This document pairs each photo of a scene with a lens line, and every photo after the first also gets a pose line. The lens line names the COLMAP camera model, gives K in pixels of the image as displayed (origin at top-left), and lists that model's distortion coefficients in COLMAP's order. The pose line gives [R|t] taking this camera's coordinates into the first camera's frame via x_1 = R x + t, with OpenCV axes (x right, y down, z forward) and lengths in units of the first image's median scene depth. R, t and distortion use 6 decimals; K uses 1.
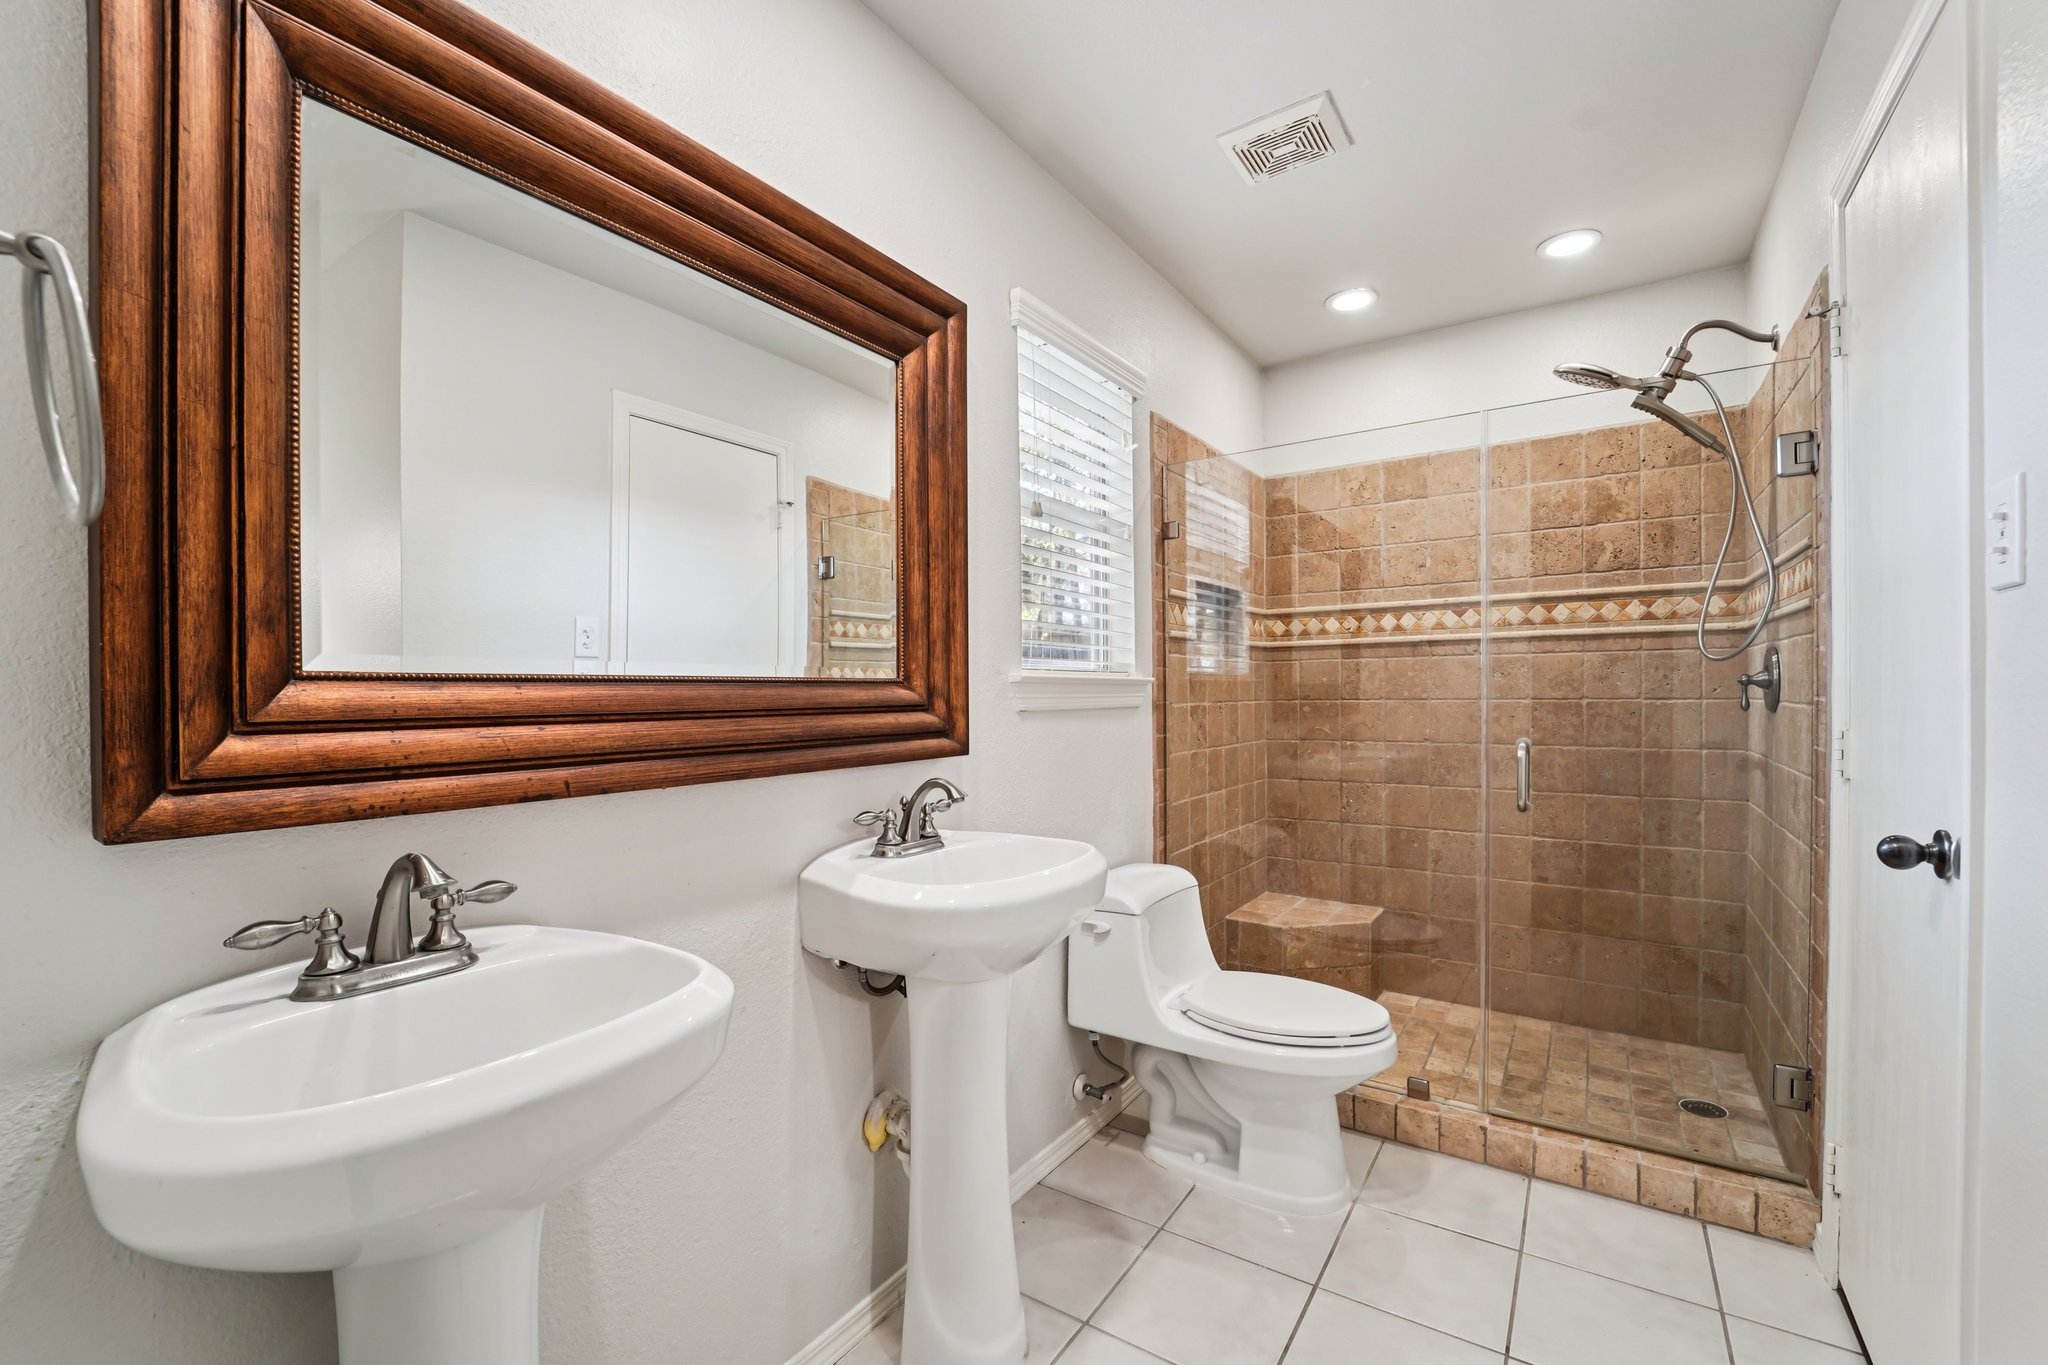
lens RADIAL K [[838.2, 0, 1027.2], [0, 838.2, 691.2], [0, 0, 1]] dist [0.001098, 0.000010]
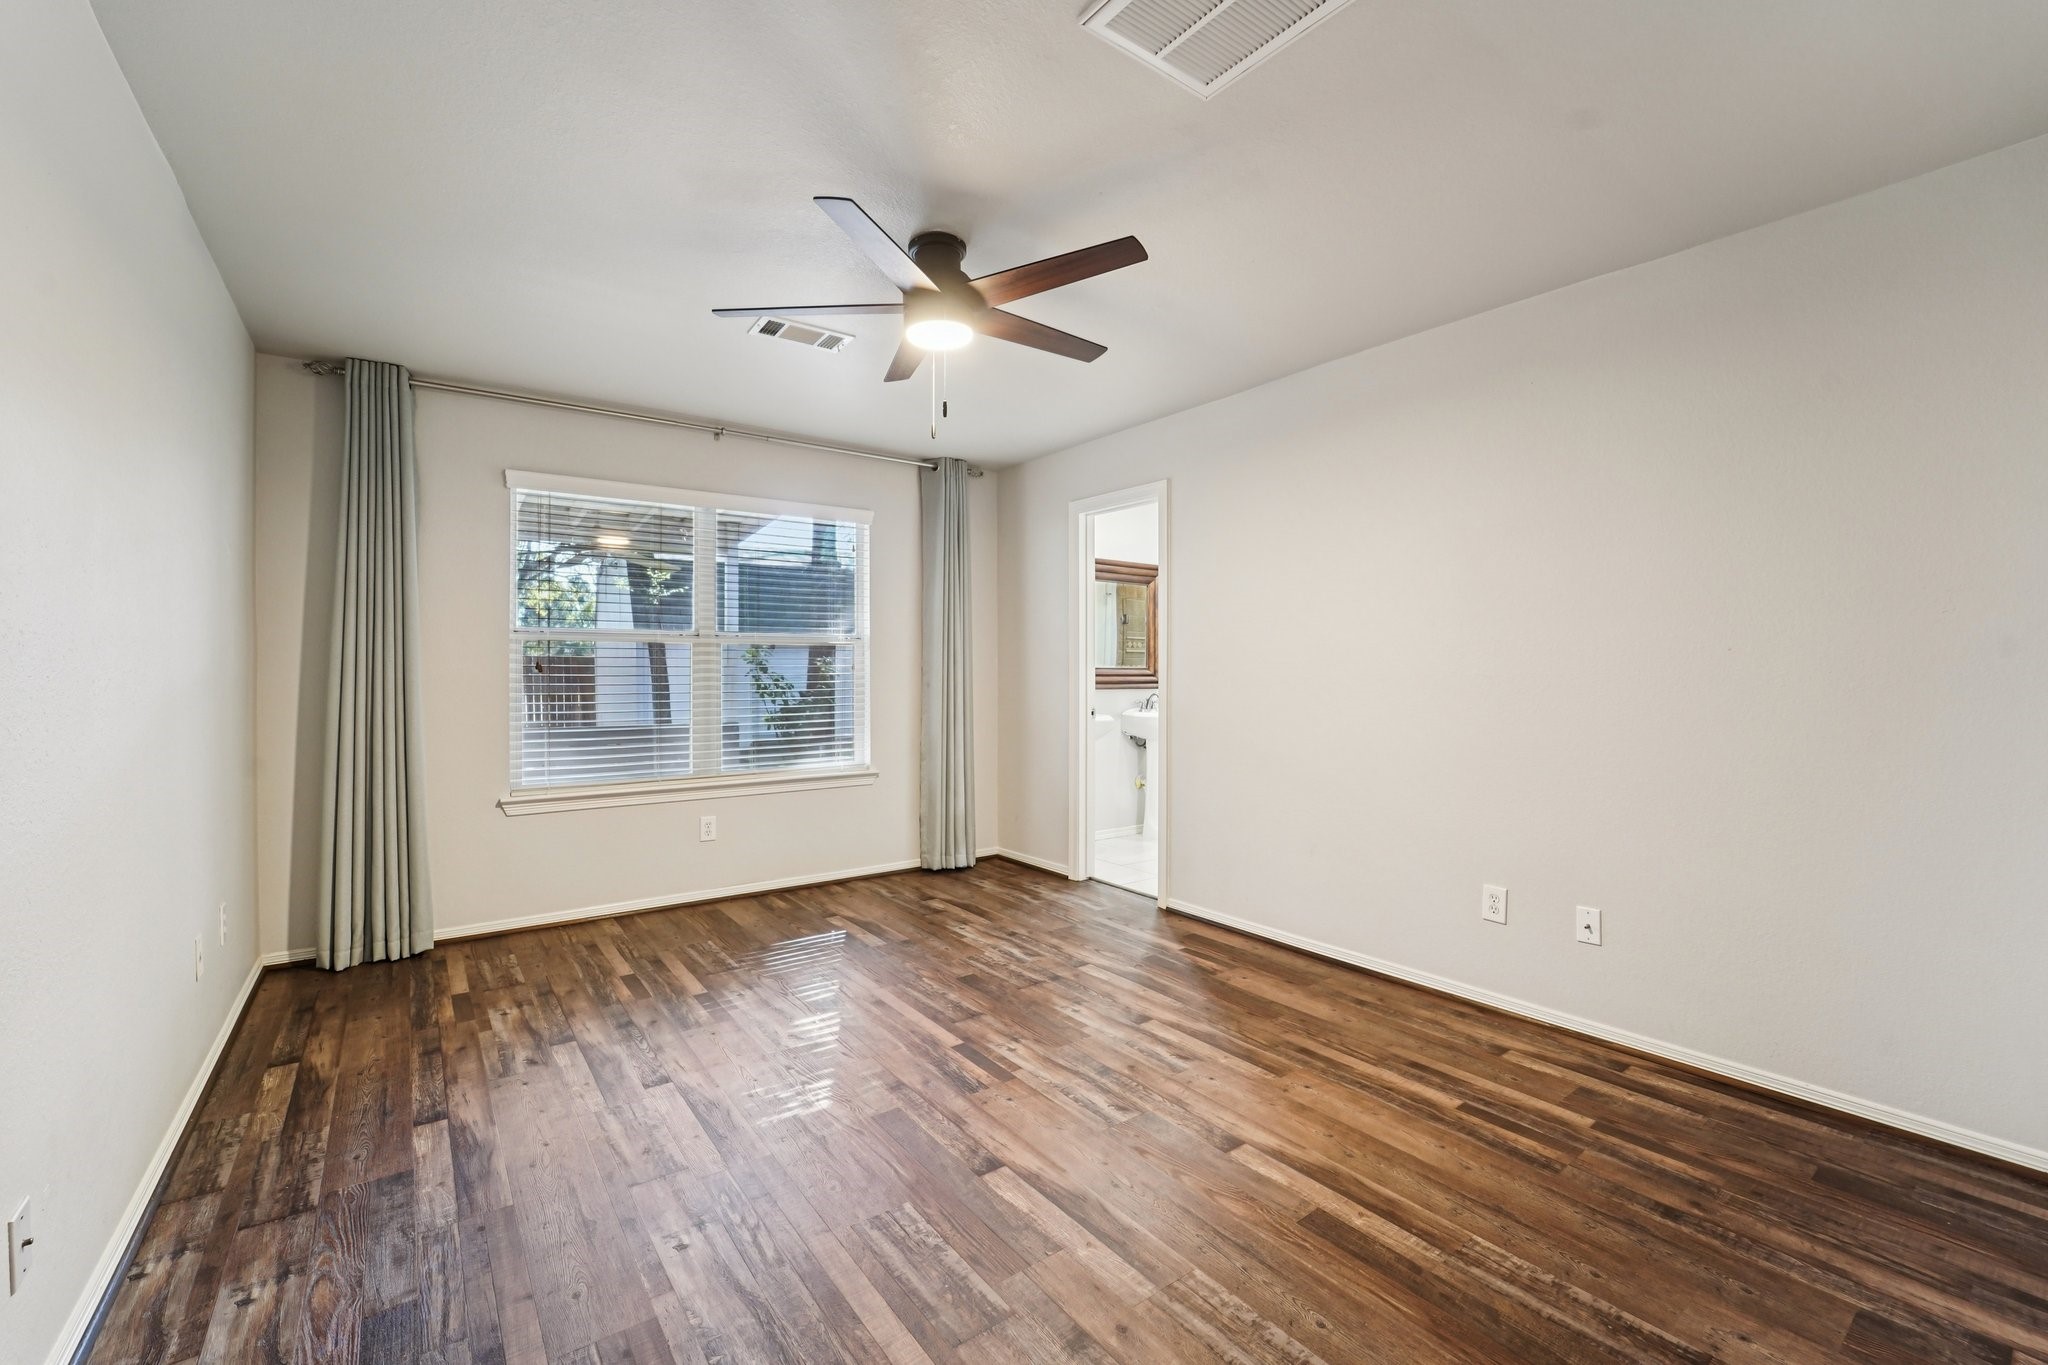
lens RADIAL K [[838.2, 0, 1022.2], [0, 838.2, 681.1], [0, 0, 1]] dist [0.001098, 0.000010]
pose [[0.943783, 0.025621, -0.329571, 0.632049], [-0.023435, 0.999669, 0.010606, 0.011392], [0.329733, -0.002286, 0.944071, -3.099243]]
